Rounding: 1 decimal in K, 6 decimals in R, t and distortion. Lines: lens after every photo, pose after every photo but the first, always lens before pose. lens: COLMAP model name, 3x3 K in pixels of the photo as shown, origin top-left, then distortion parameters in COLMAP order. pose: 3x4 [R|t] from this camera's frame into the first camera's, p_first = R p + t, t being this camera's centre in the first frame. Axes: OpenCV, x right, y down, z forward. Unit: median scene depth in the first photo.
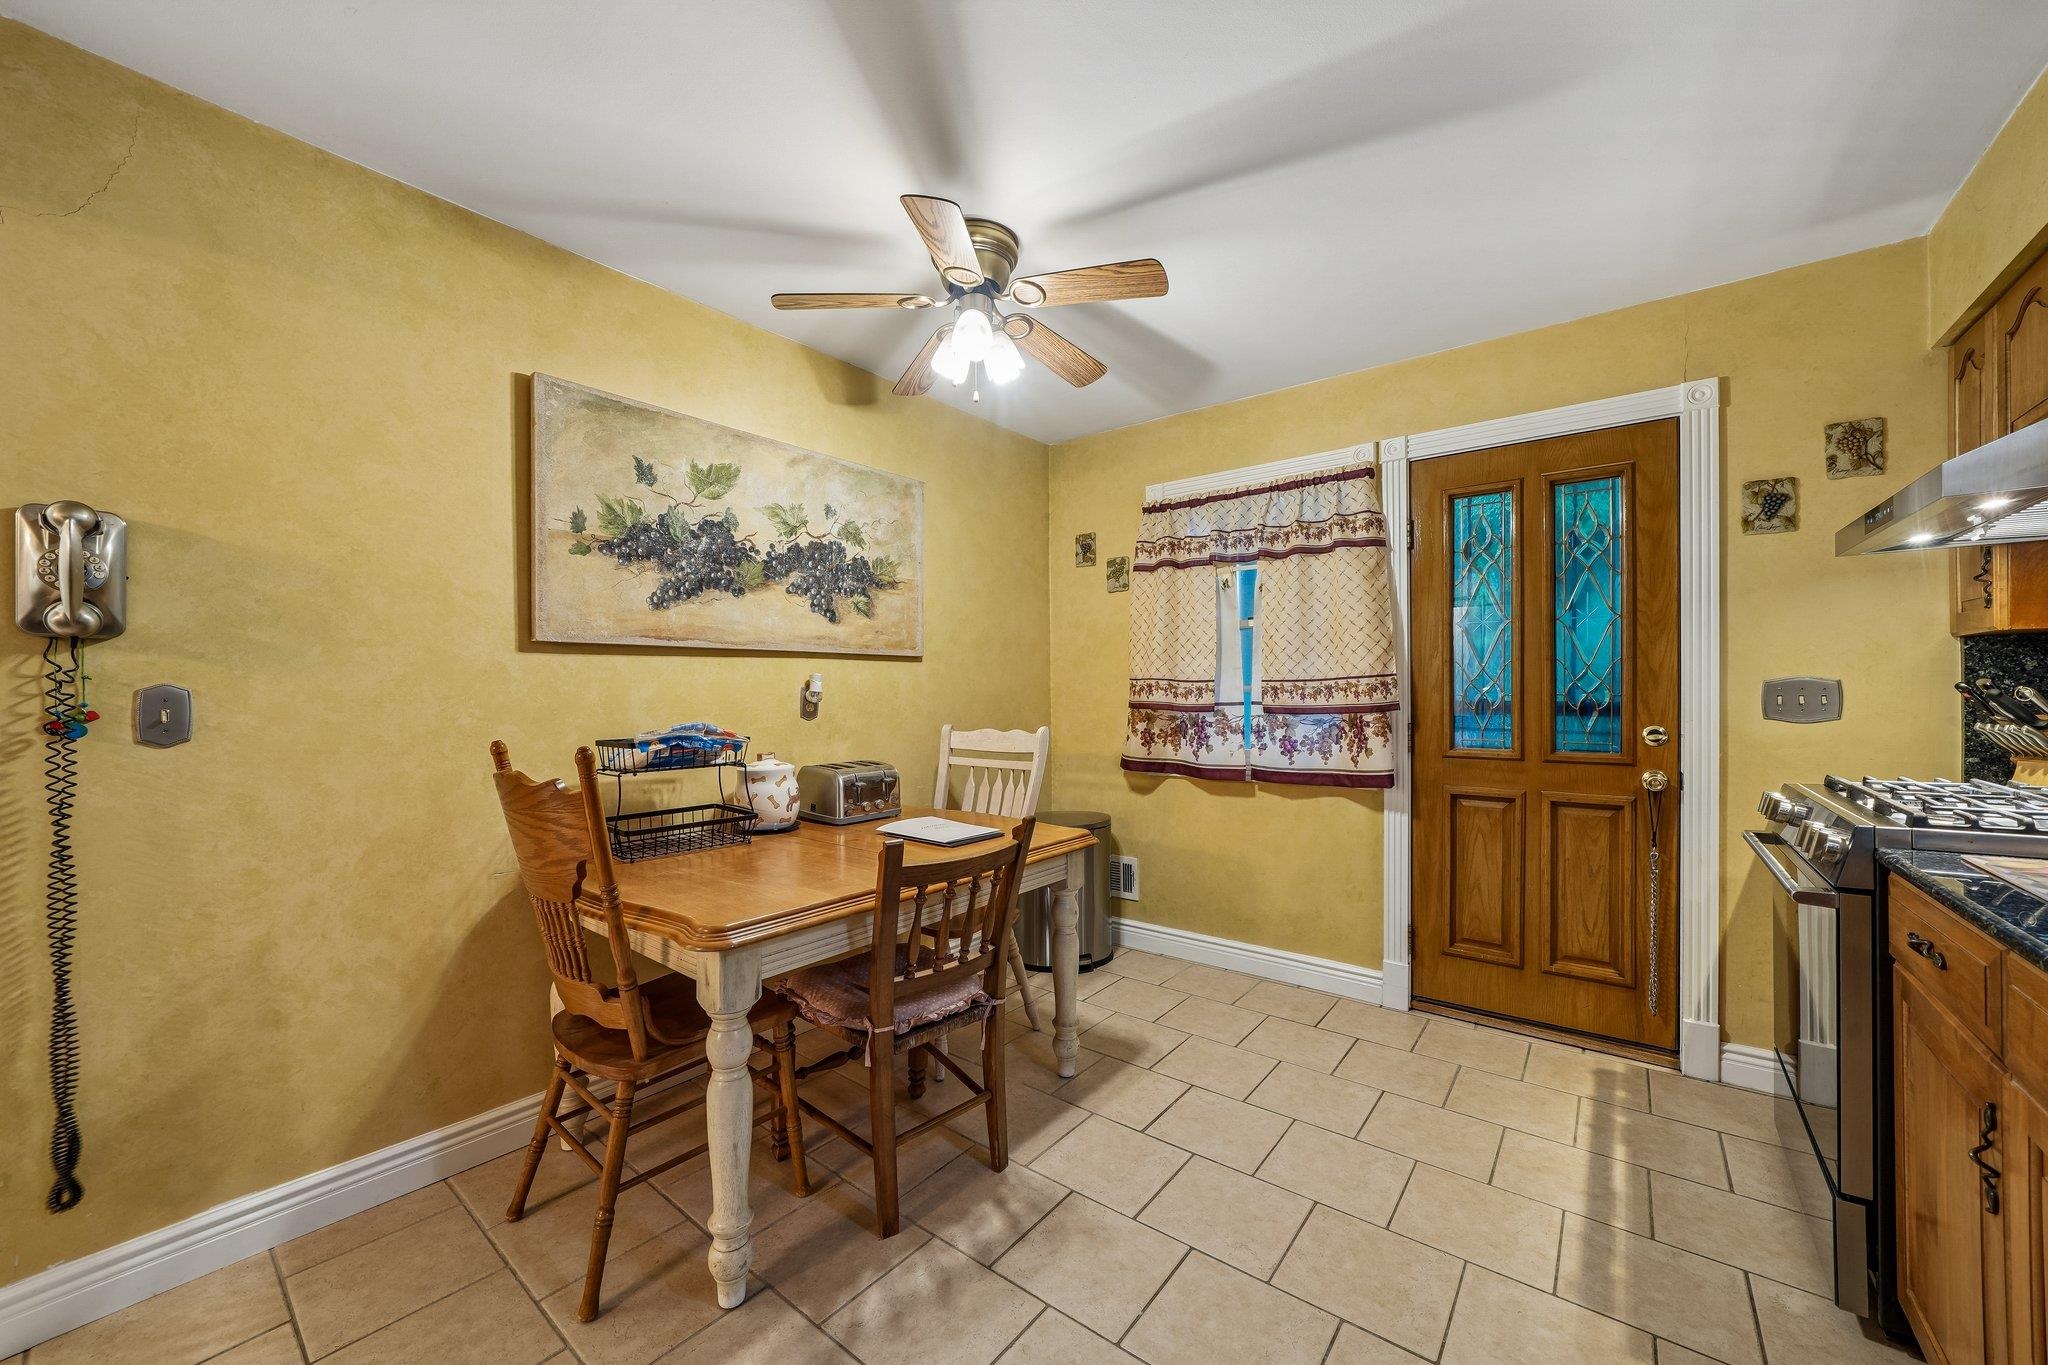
lens RADIAL K [[758.0, 0, 1041.0], [0, 758.0, 688.8], [0, 0, 1]] dist [-0.010924, -0.000082]
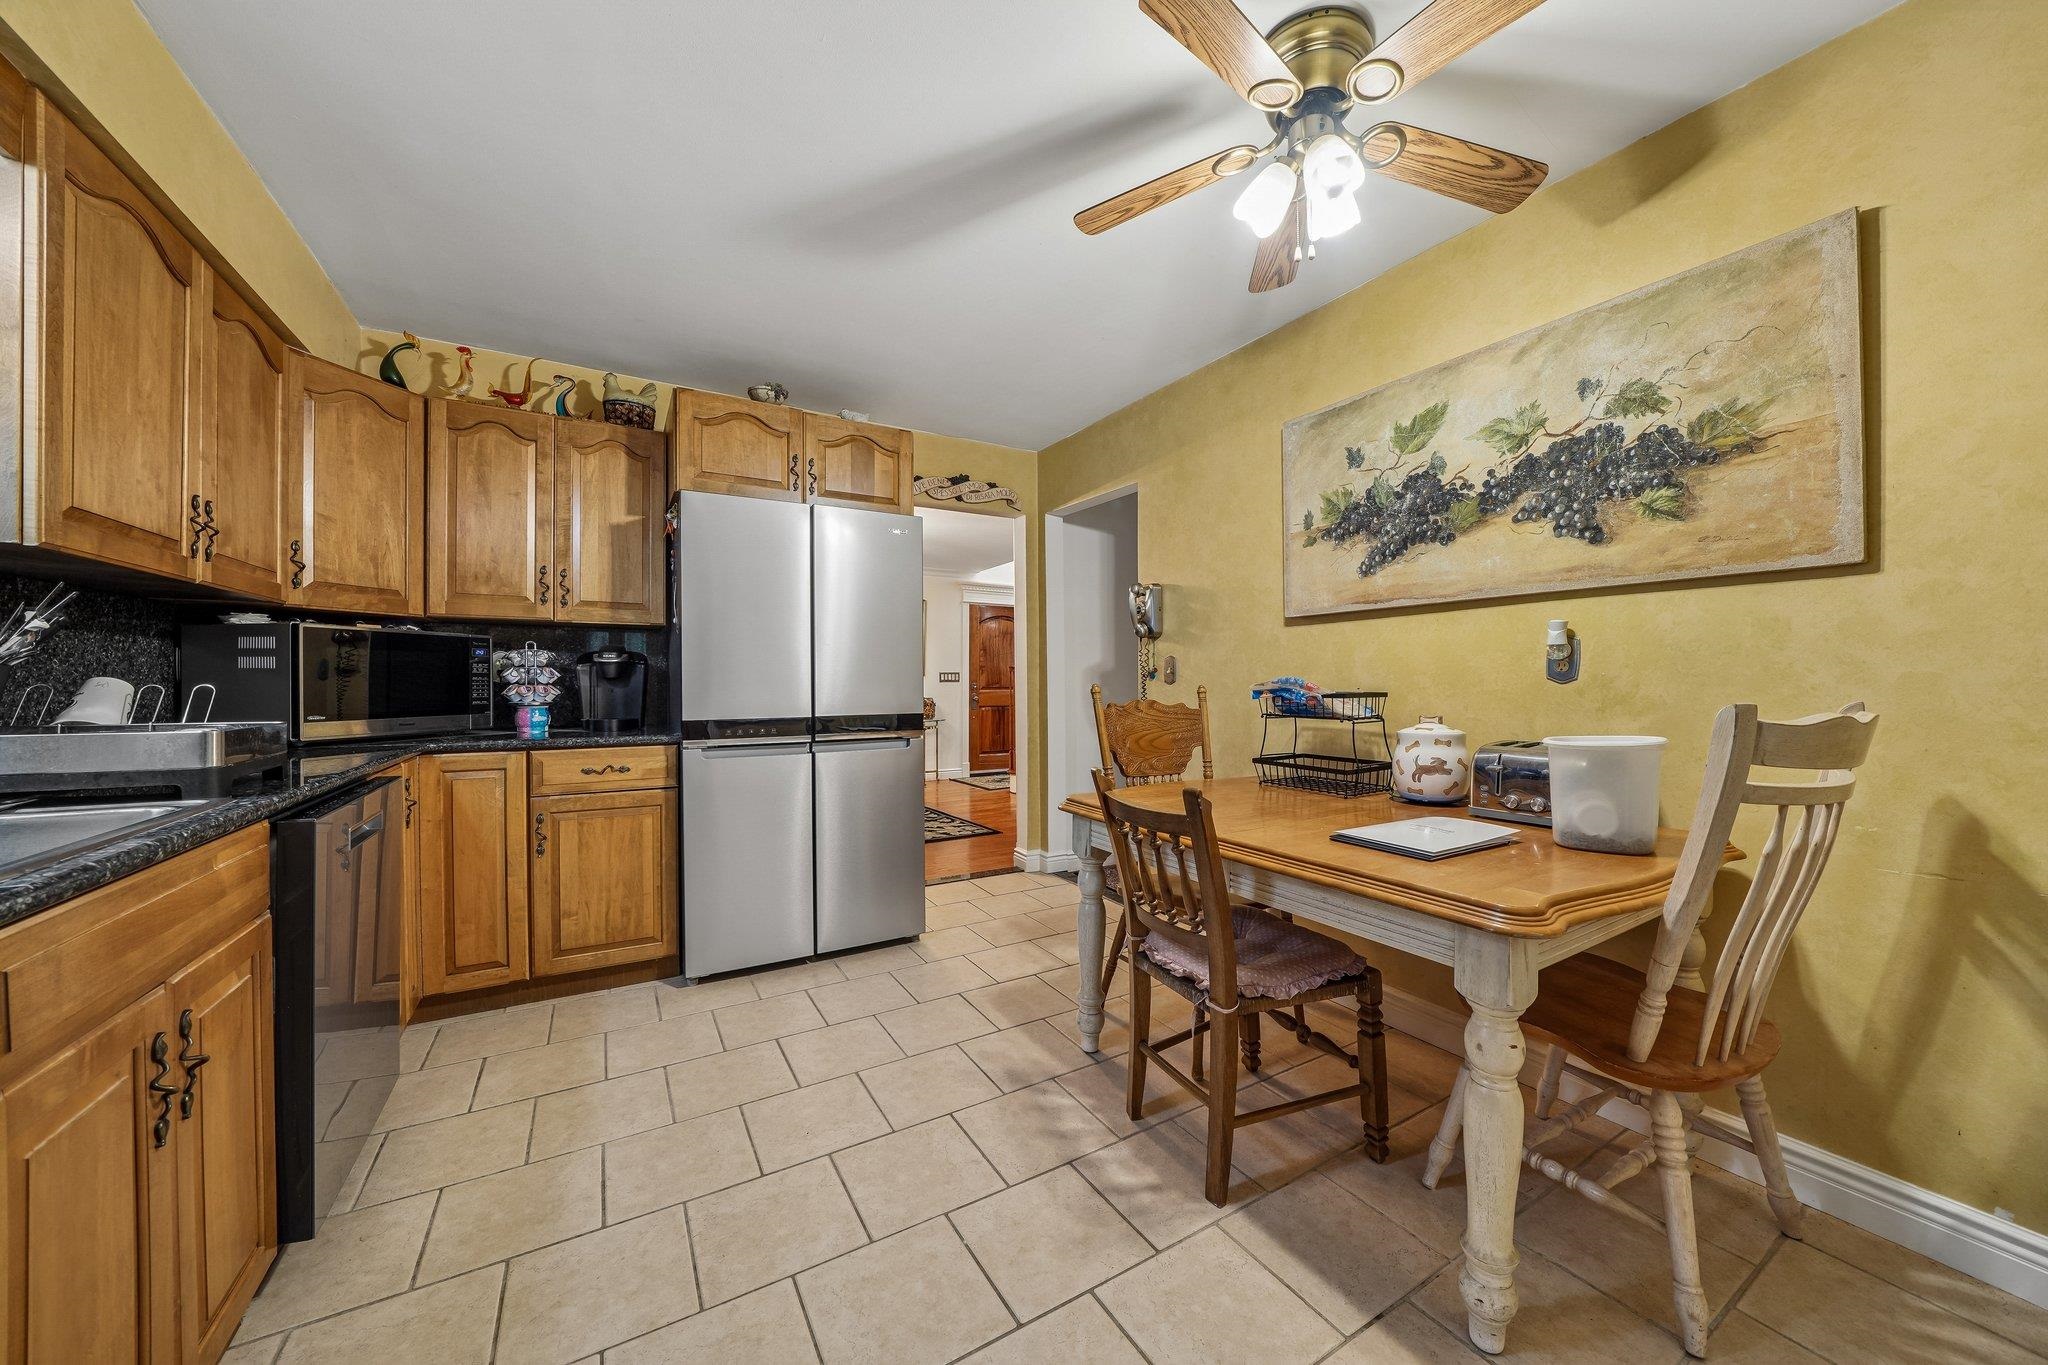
lens RADIAL K [[725.0, 0, 1023.3], [0, 725.0, 685.1], [0, 0, 1]] dist [-0.017096, 0.000913]
pose [[-0.373258, 0.003510, -0.927721, 0.601712], [-0.000374, 0.999992, 0.003934, 0.044607], [0.927728, 0.001815, -0.373253, 0.862447]]
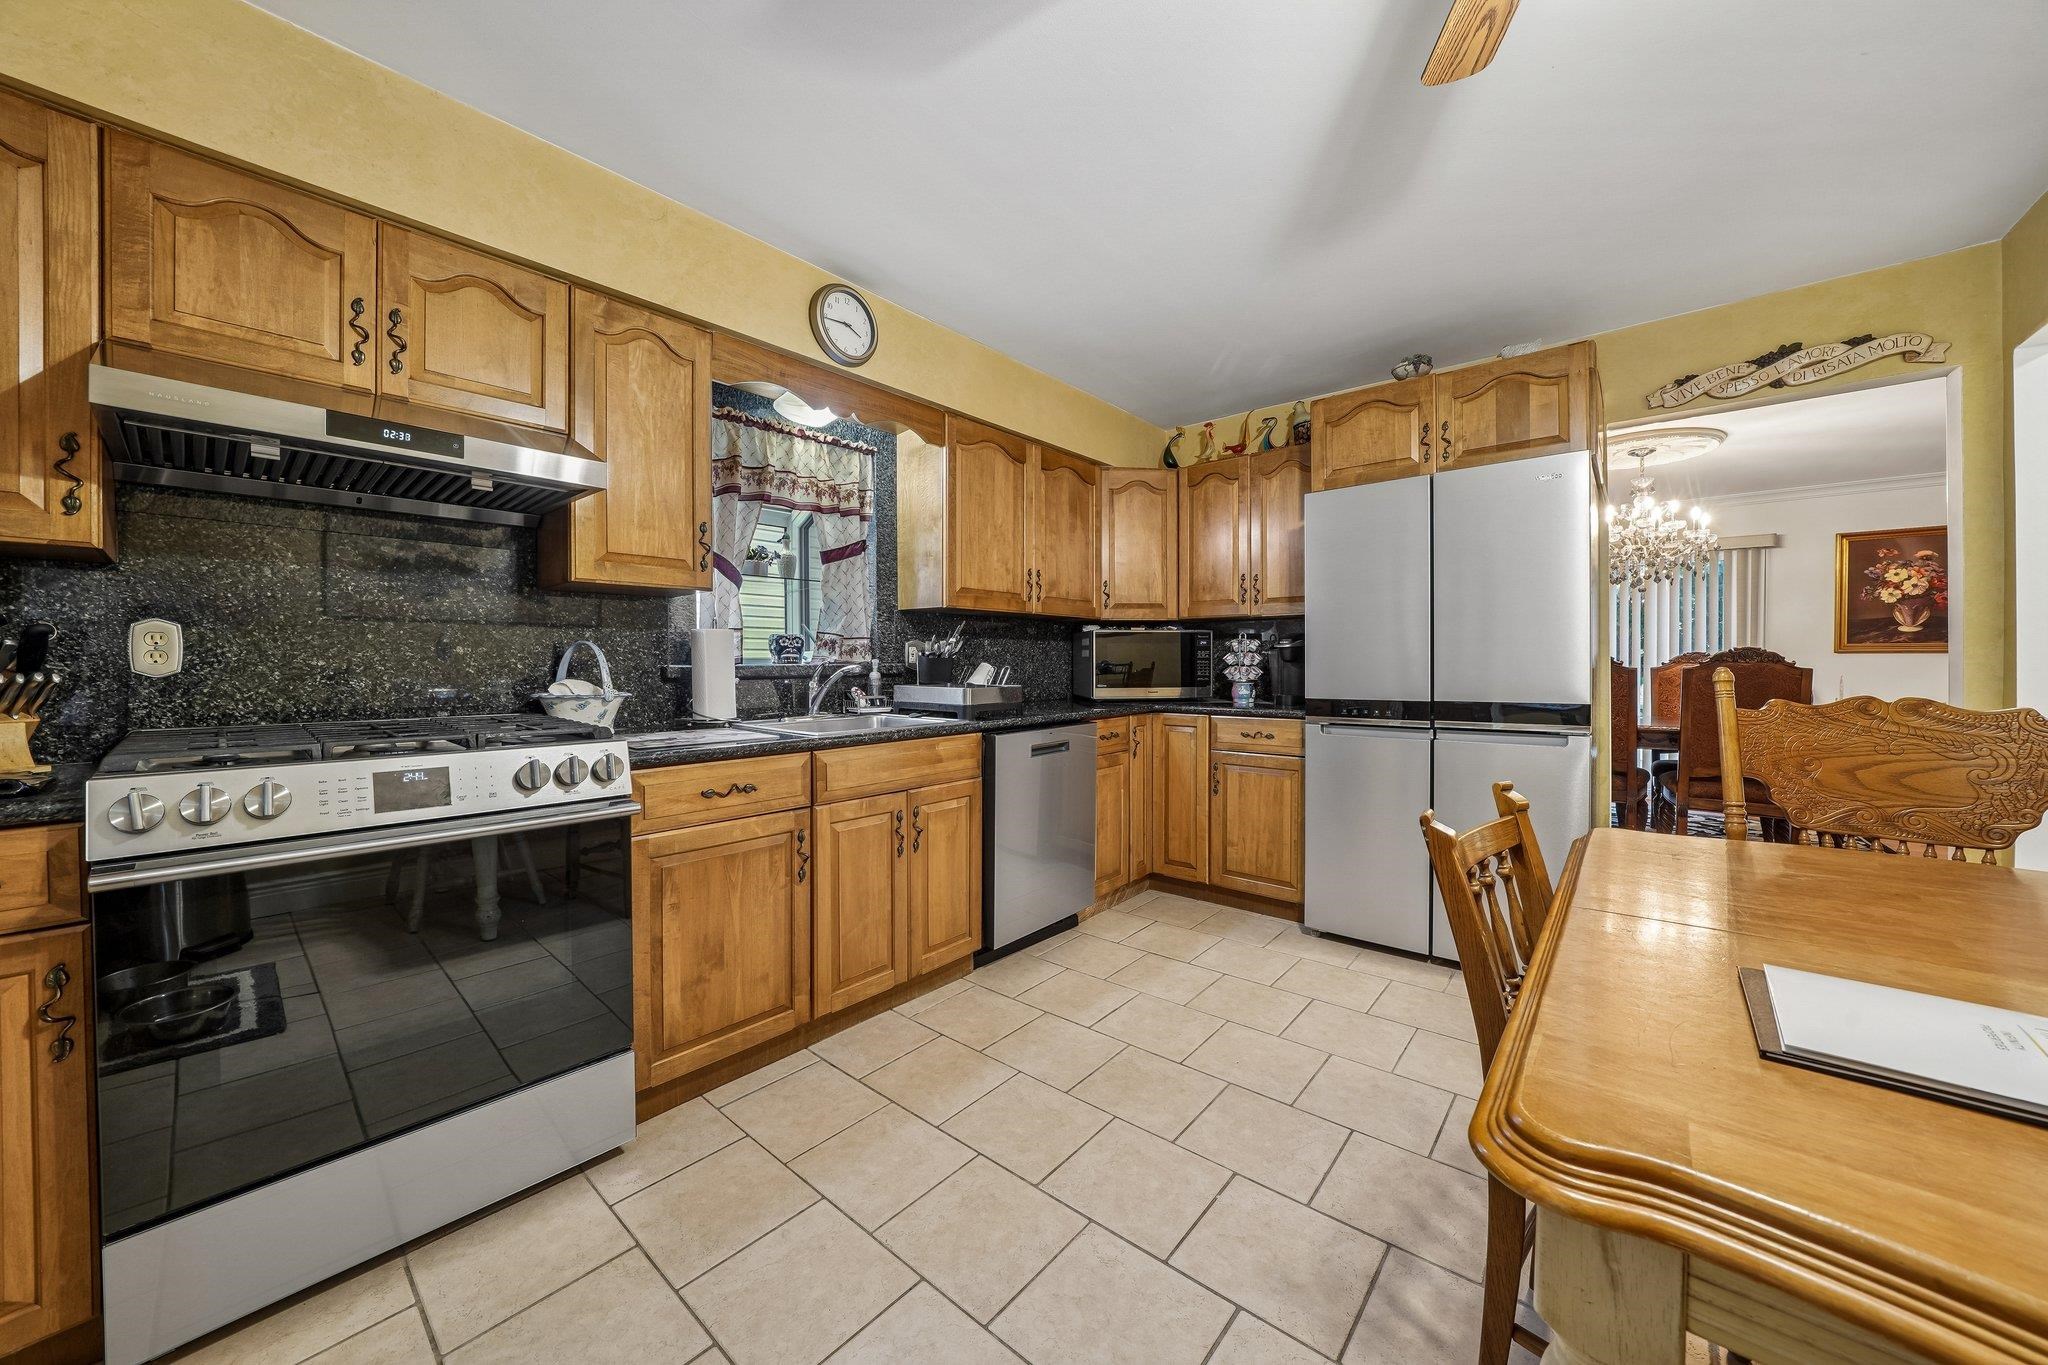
lens RADIAL K [[725.0, 0, 1025.1], [0, 725.0, 670.1], [0, 0, 1]] dist [-0.017096, 0.000913]
pose [[-0.998536, 0.002196, 0.054043, 0.209570], [0.002706, 0.999953, 0.009358, 0.042060], [-0.054020, 0.009491, -0.998495, 1.221374]]
